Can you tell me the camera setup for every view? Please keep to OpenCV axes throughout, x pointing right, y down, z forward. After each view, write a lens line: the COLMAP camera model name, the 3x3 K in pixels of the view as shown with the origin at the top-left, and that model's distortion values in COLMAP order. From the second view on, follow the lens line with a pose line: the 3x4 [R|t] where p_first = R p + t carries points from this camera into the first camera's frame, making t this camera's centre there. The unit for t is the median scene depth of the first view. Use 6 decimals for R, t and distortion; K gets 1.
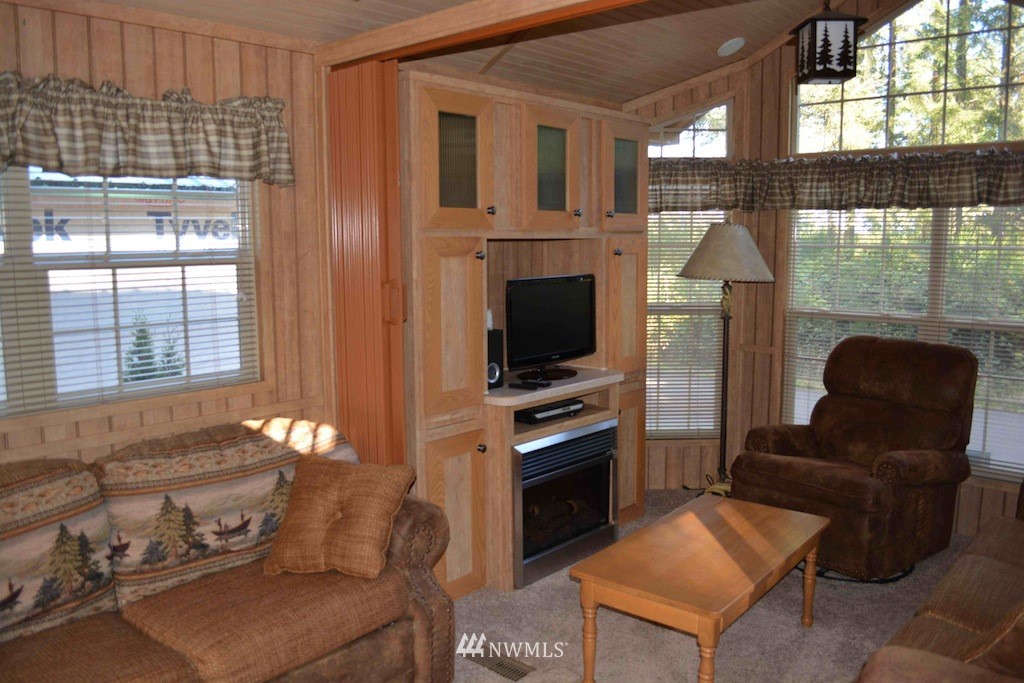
lens RADIAL K [[820.4, 0, 512.0], [0, 820.4, 341.5], [0, 0, 1]] dist [-0.074196, 0.004781]
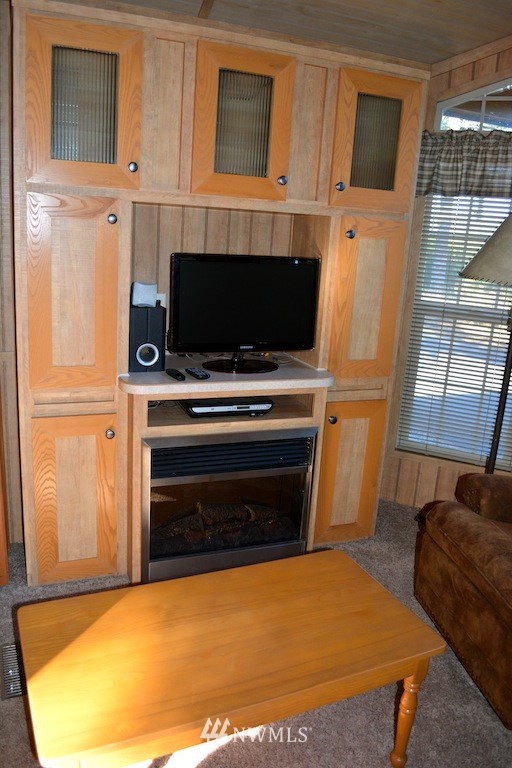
lens RADIAL K [[615.3, 0, 256.0], [0, 615.3, 384.0], [0, 0, 1]] dist [-0.074196, 0.004781]
pose [[0.896337, 0.170584, -0.409244, 0.335175], [-0.123388, 0.982533, 0.139299, -0.035465], [0.425858, -0.074364, 0.901729, 0.398302]]
